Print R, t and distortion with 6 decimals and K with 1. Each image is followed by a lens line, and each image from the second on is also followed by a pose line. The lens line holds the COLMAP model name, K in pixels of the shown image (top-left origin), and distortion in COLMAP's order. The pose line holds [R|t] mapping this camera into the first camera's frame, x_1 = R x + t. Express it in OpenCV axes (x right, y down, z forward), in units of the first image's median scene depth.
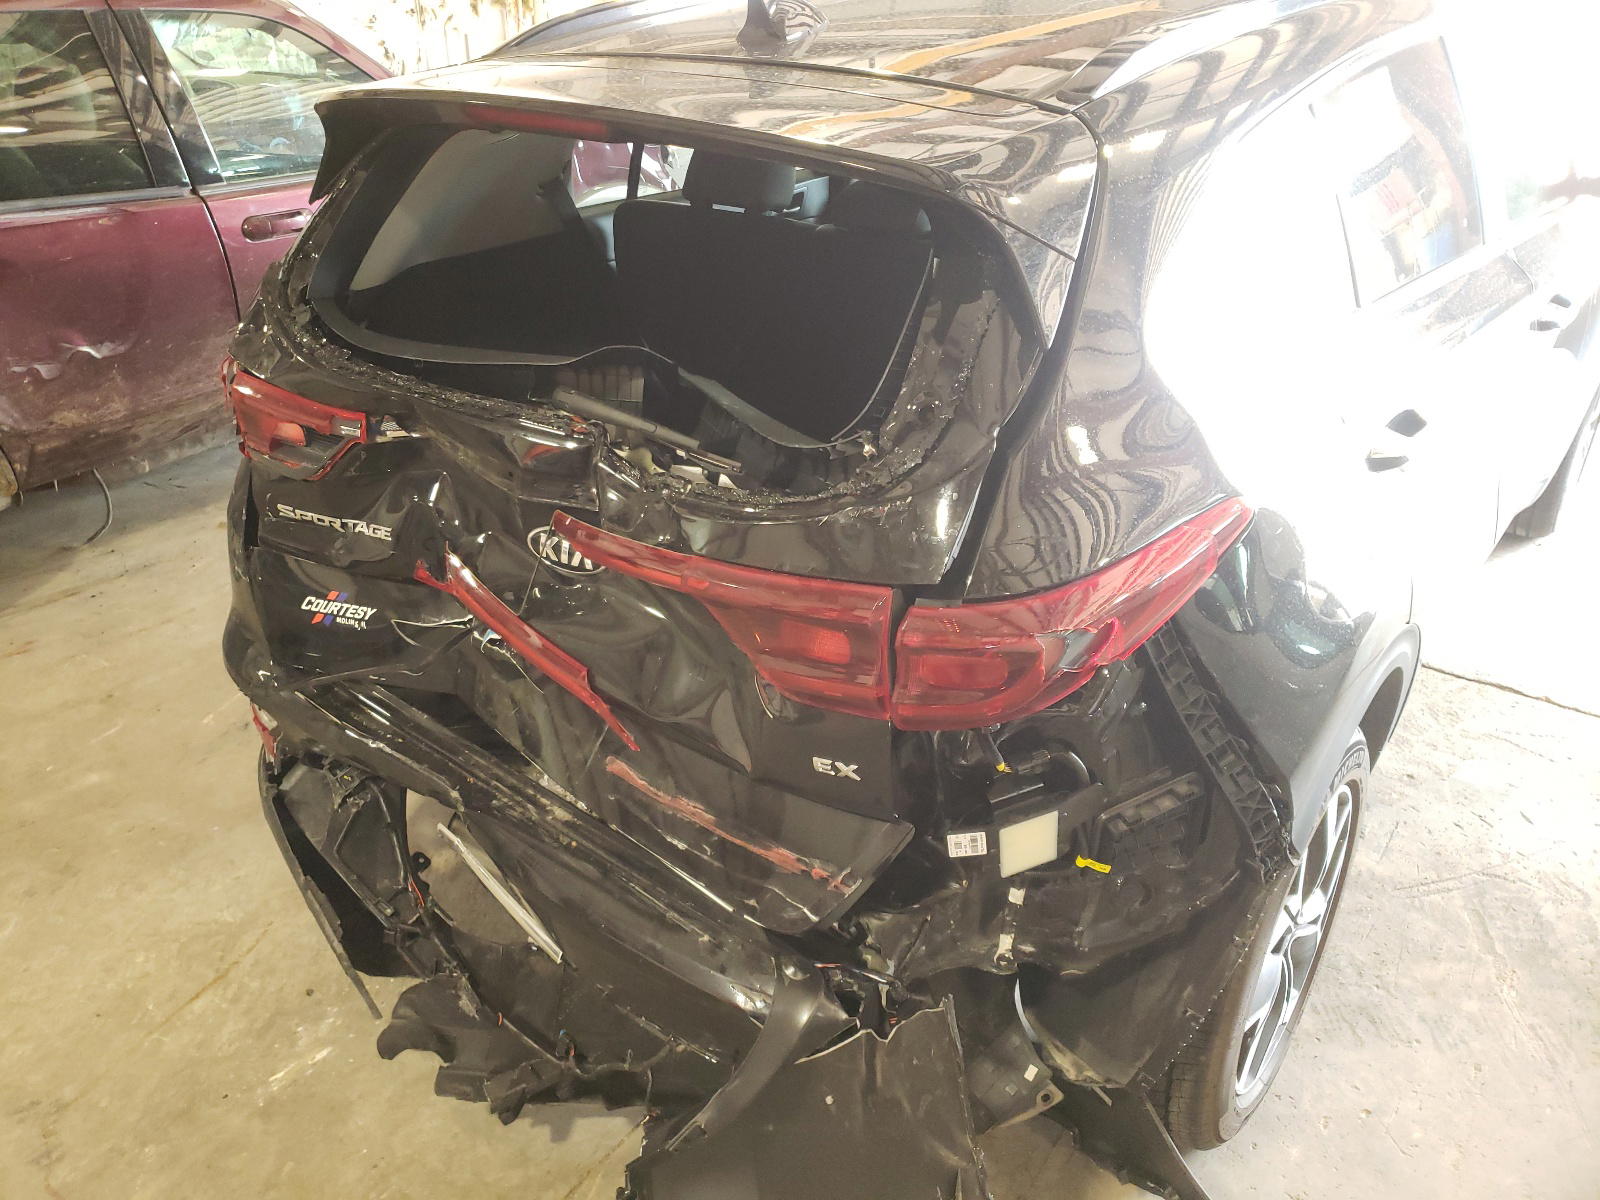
lens RADIAL K [[1244.6, 0, 800.0], [0, 1244.6, 600.0], [0, 0, 1]] dist [0.031629, 0.001107]
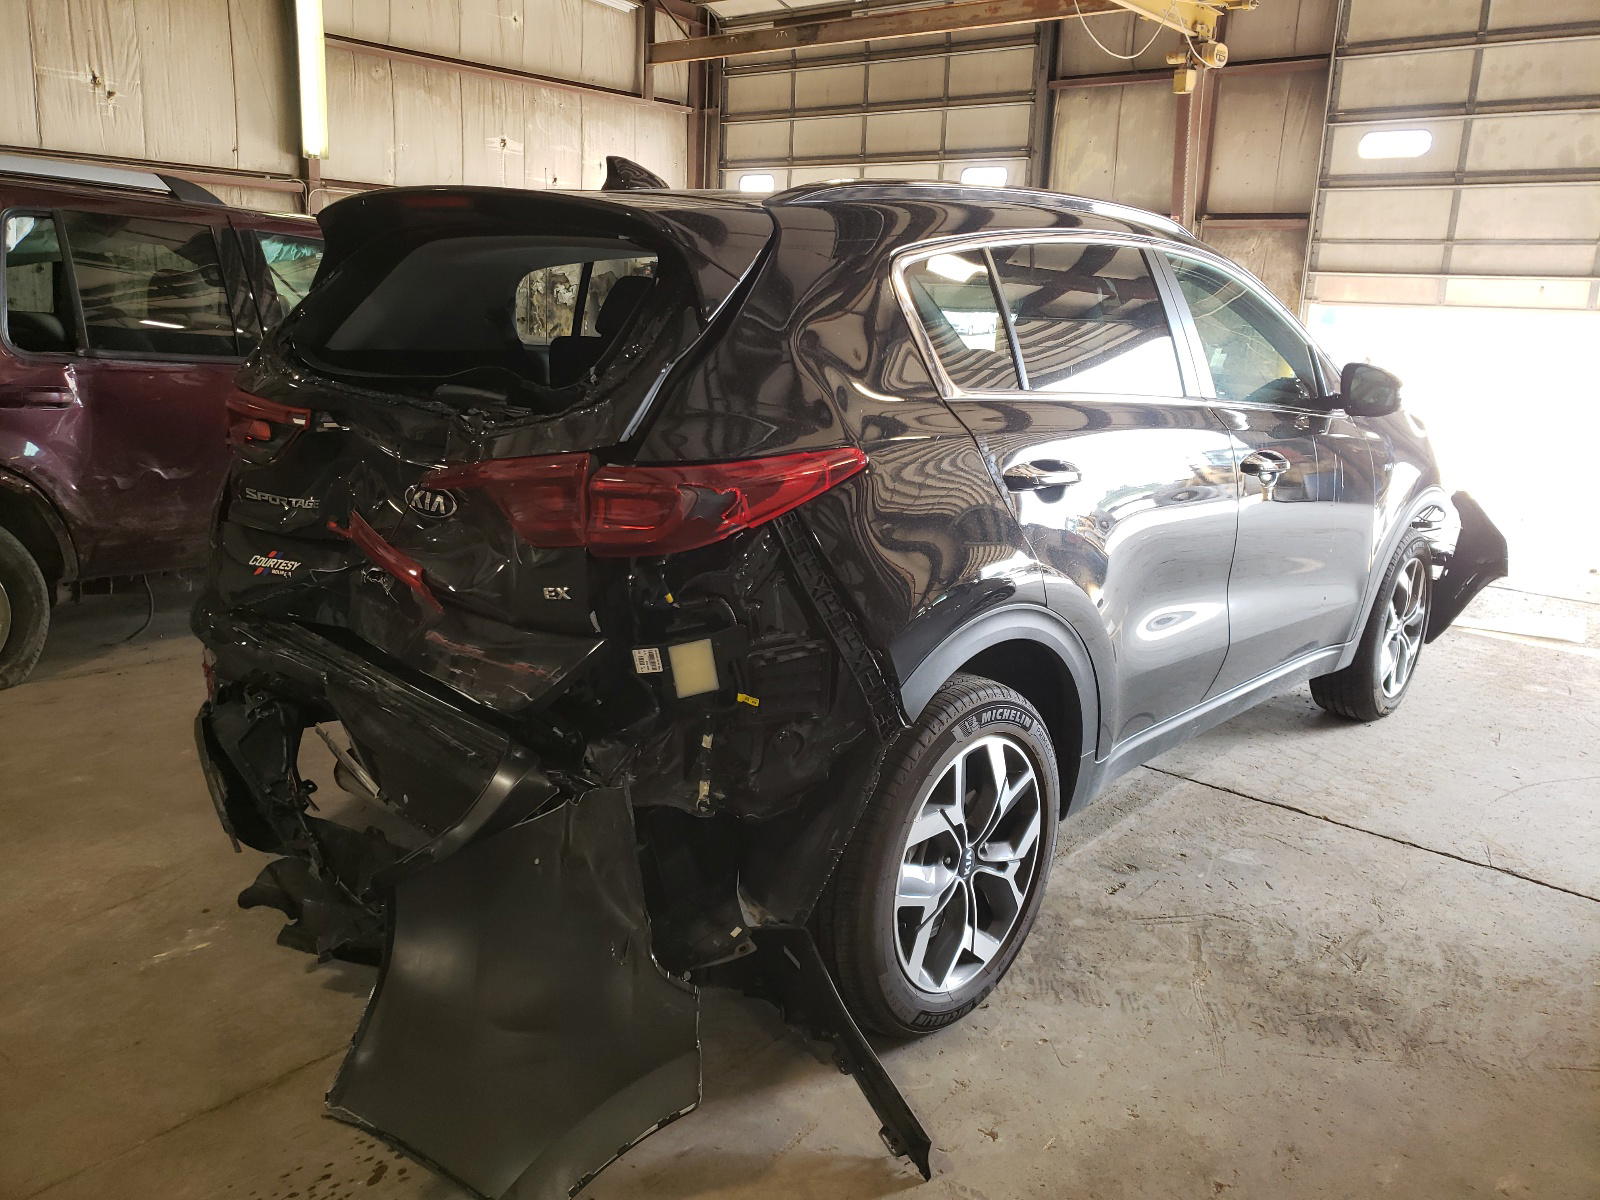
lens RADIAL K [[1246.4, 0, 800.0], [0, 1246.4, 600.0], [0, 0, 1]] dist [-0.034155, 0.128178]
pose [[0.995846, 0.072262, -0.055393, 0.247723], [-0.083640, 0.966428, -0.242943, 0.299215], [0.035978, 0.246567, 0.968458, -0.237311]]
